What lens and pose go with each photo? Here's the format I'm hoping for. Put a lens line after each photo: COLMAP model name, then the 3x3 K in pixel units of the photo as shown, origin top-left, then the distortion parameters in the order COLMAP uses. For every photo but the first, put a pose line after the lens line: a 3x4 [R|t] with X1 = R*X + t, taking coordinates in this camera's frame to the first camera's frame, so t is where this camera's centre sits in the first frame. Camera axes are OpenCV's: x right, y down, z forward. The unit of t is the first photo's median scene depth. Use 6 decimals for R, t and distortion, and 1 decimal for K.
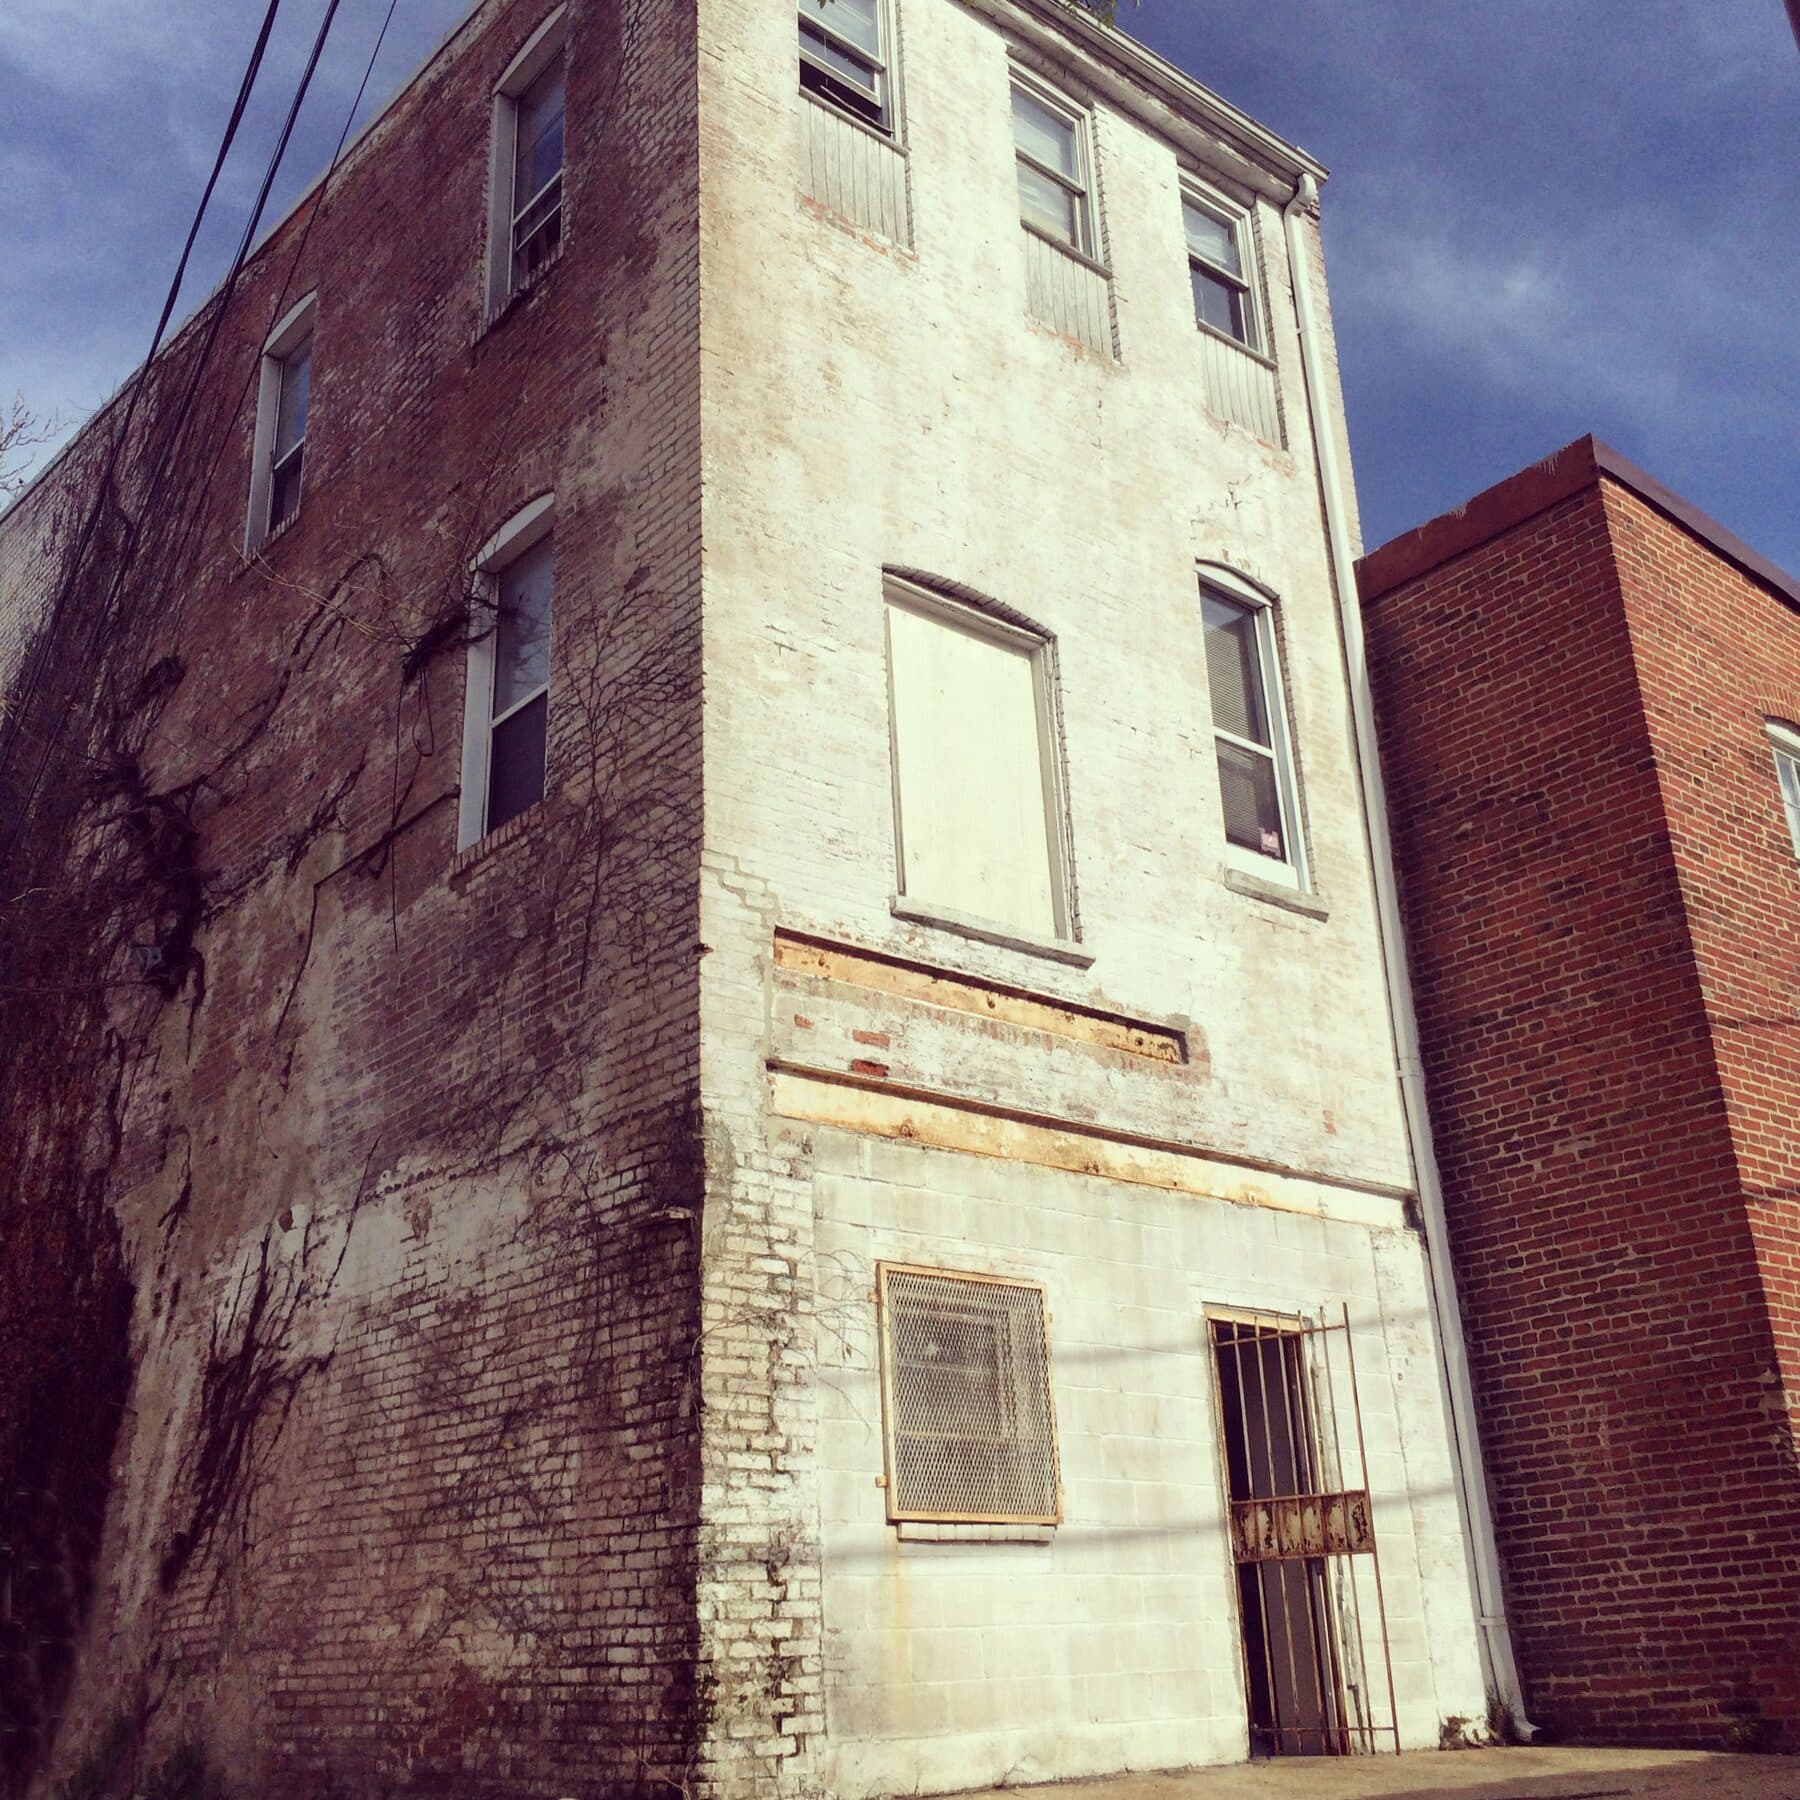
lens RADIAL K [[2005.7, 0, 900.0], [0, 2005.7, 900.0], [0, 0, 1]] dist [0.058480, -0.048052]
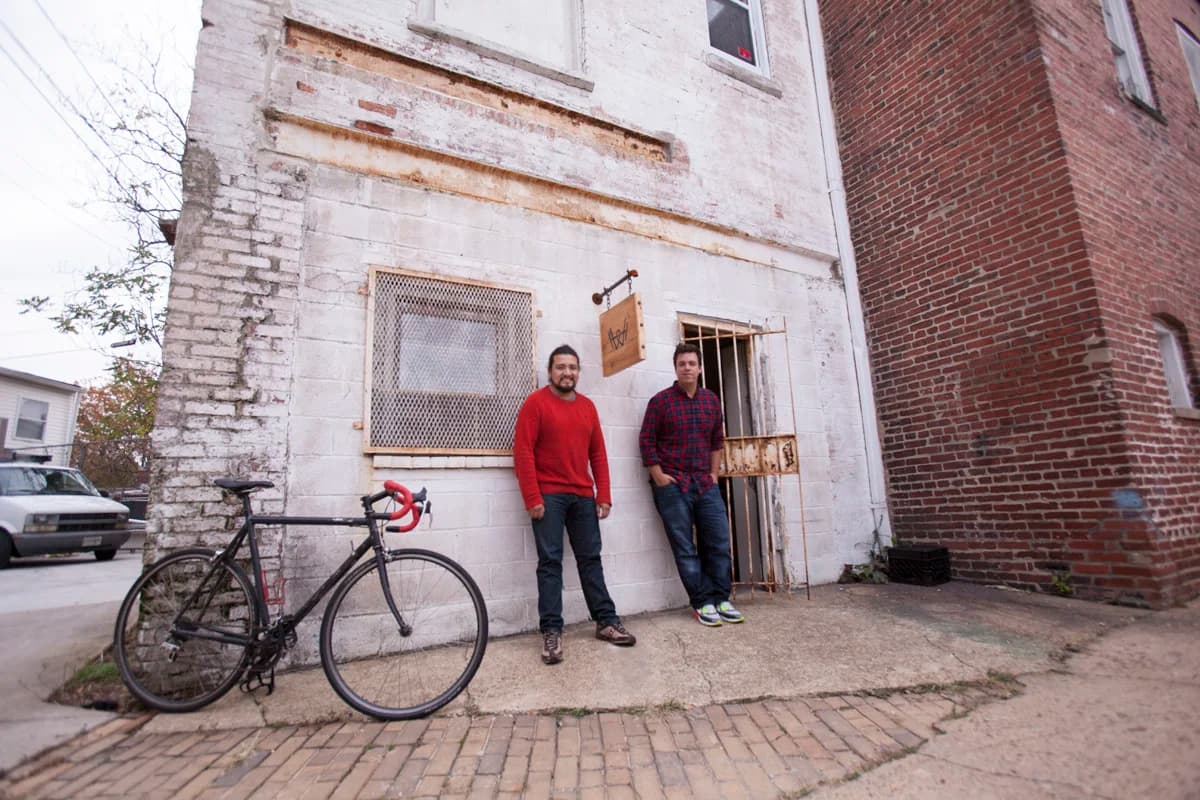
lens RADIAL K [[567.5, 0, 600.0], [0, 567.5, 400.0], [0, 0, 1]] dist [-0.074373, 0.039463]
pose [[0.977740, -0.034190, -0.207018, 0.180751], [0.074630, 0.978783, 0.190824, 0.181056], [0.196101, -0.202026, 0.959547, 0.578214]]
